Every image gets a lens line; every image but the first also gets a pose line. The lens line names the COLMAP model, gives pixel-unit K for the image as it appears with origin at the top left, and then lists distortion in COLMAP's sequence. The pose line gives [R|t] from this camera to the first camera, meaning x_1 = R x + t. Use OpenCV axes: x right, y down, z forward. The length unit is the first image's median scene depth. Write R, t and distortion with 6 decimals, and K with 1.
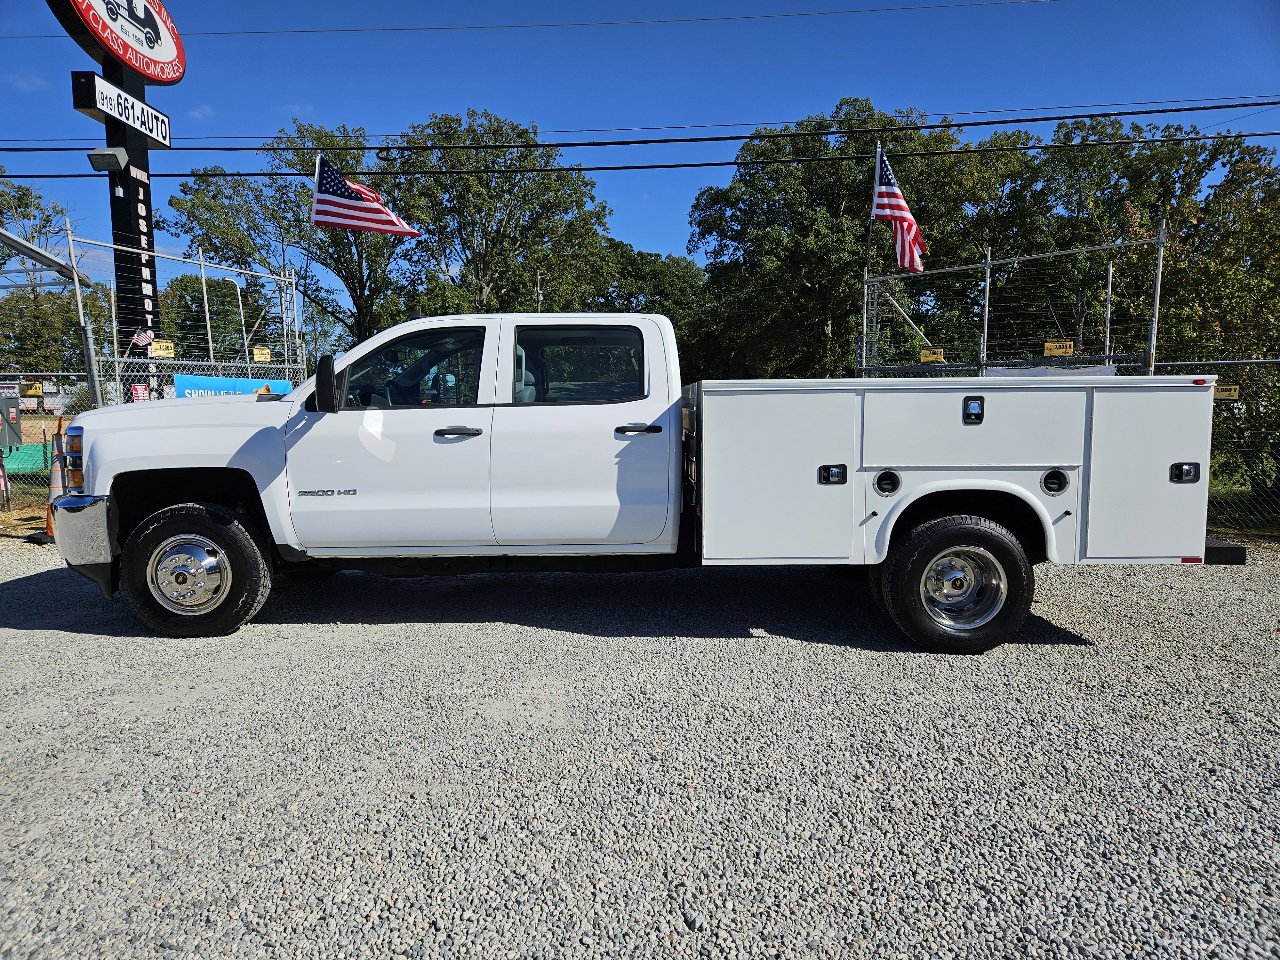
lens RADIAL K [[843.1, 0, 639.5], [0, 843.1, 473.8], [0, 0, 1]] dist [0.068665, -0.057576]
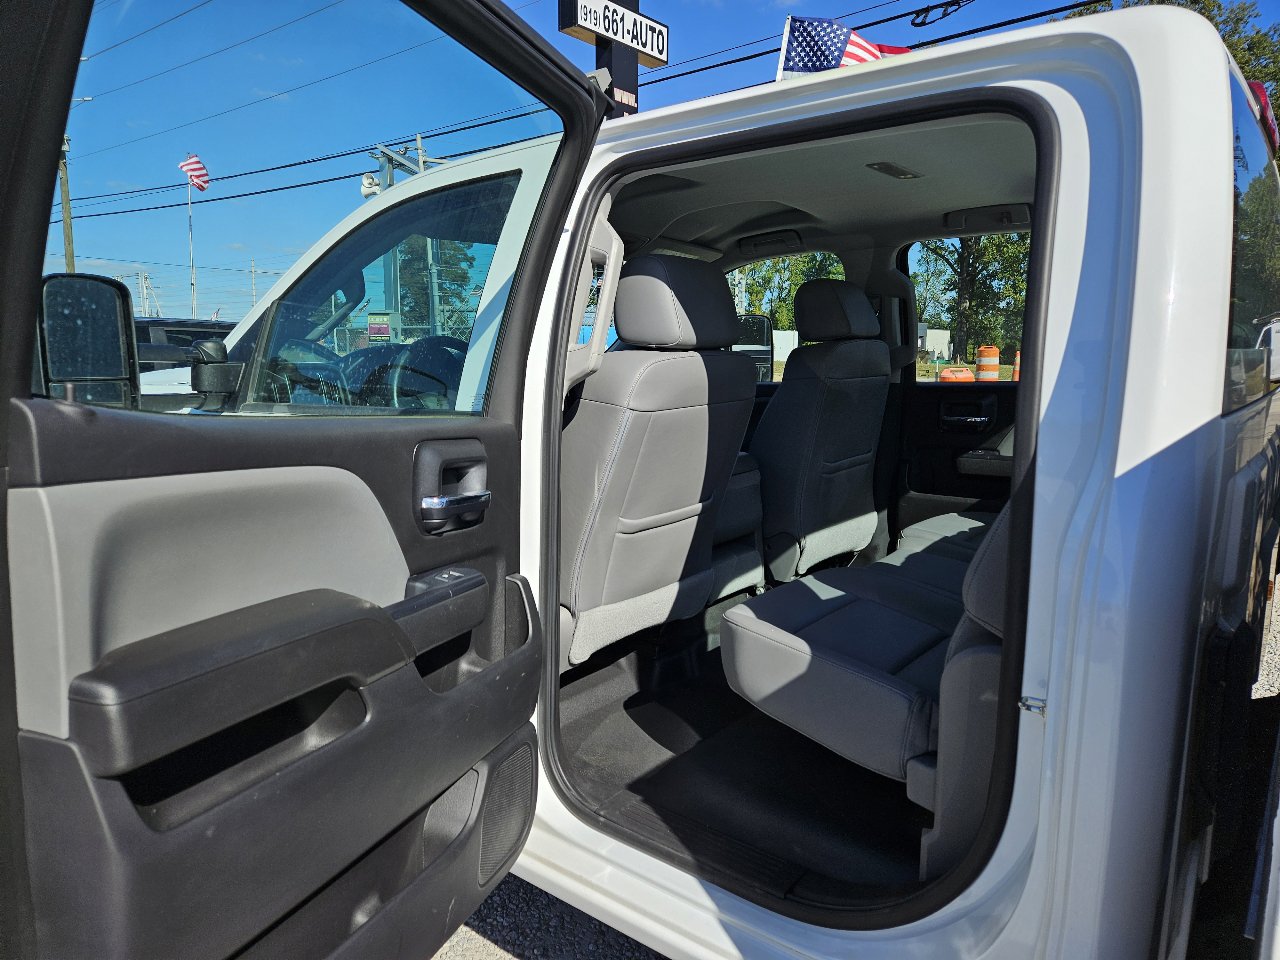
lens RADIAL K [[848.3, 0, 640.0], [0, 848.3, 480.0], [0, 0, 1]] dist [0.058955, -0.047785]
pose [[0.778563, 0.099939, -0.619558, 0.024689], [-0.053463, 0.994212, 0.093189, -0.034743], [0.625285, -0.039430, 0.779399, 0.292907]]
